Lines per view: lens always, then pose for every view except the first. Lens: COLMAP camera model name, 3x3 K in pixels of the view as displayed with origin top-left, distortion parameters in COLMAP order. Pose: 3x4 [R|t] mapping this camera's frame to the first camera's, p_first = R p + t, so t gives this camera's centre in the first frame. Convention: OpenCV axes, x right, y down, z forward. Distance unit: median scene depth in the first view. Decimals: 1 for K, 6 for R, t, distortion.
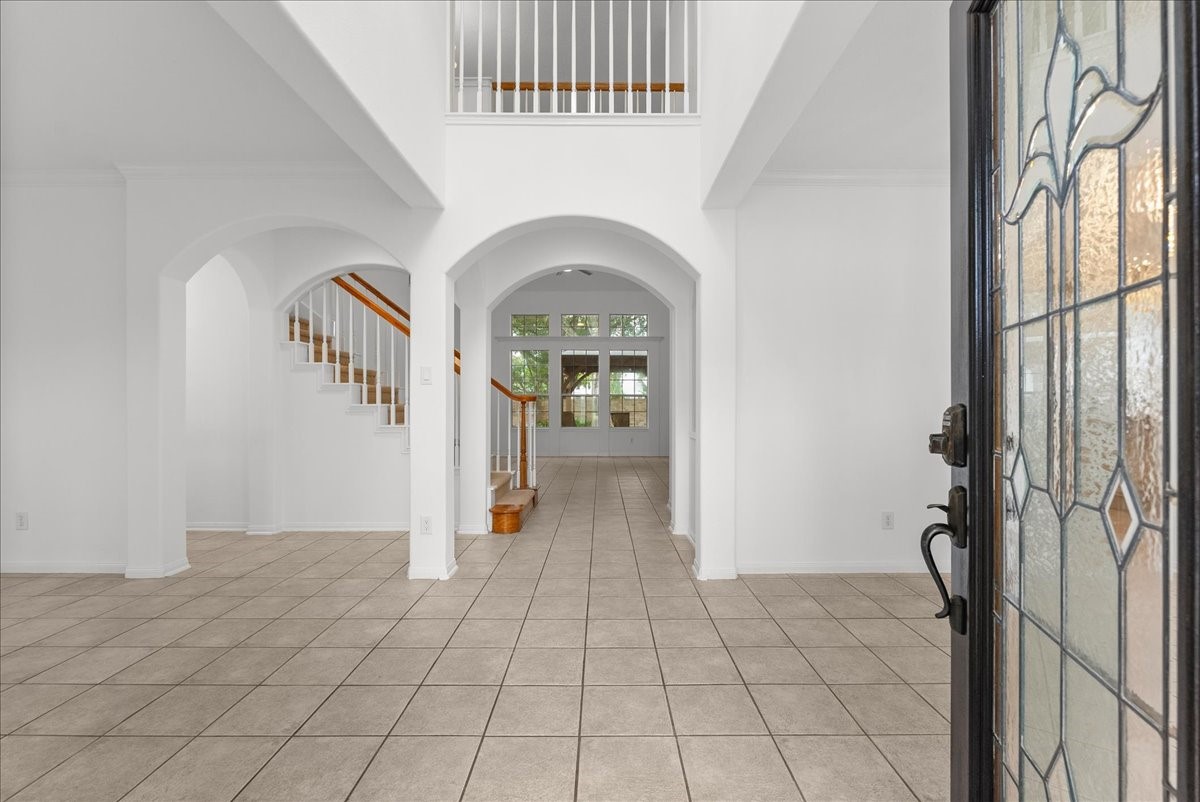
lens RADIAL K [[531.0, 0, 600.0], [0, 531.0, 401.0], [0, 0, 1]] dist [-0.000606, -0.000476]
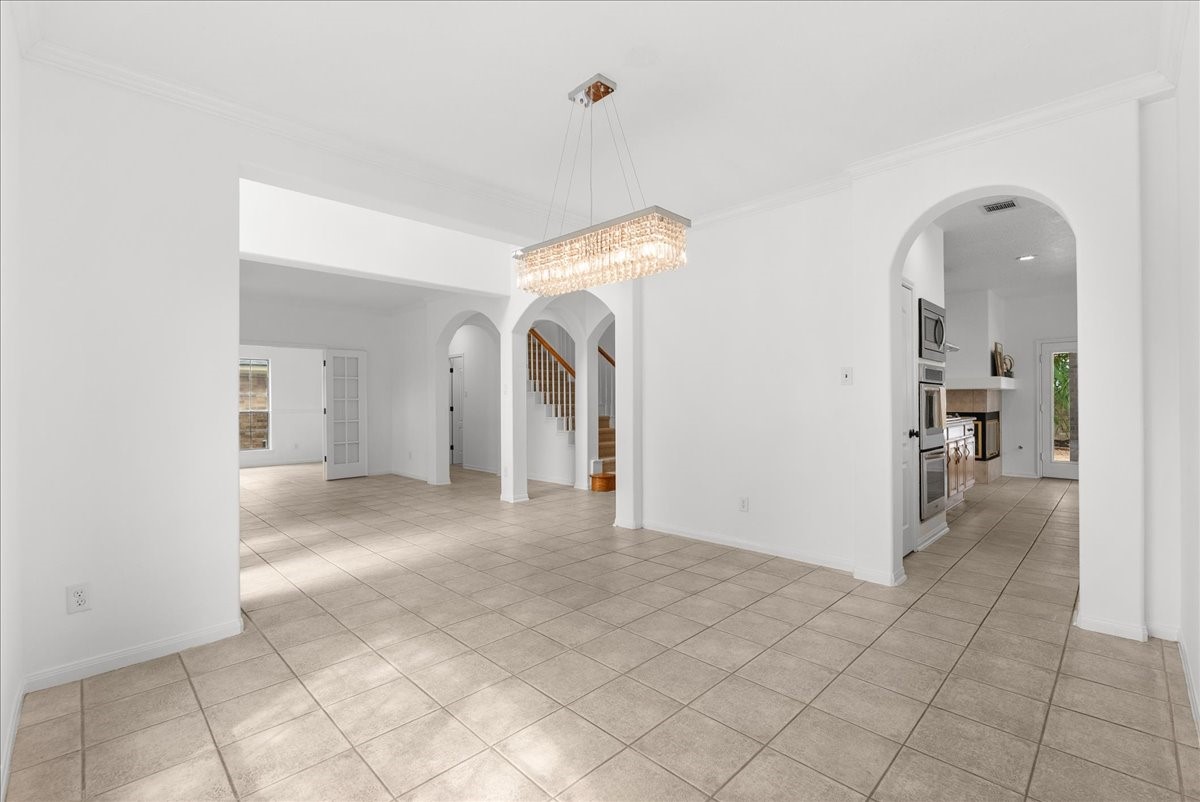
lens RADIAL K [[529.1, 0, 598.1], [0, 529.1, 401.2], [0, 0, 1]] dist [-0.002144, 0.000168]
pose [[0.706824, -0.003261, -0.707382, 1.188990], [0.014324, 0.999850, 0.009703, -0.024428], [0.707244, -0.016991, 0.706765, -0.064908]]
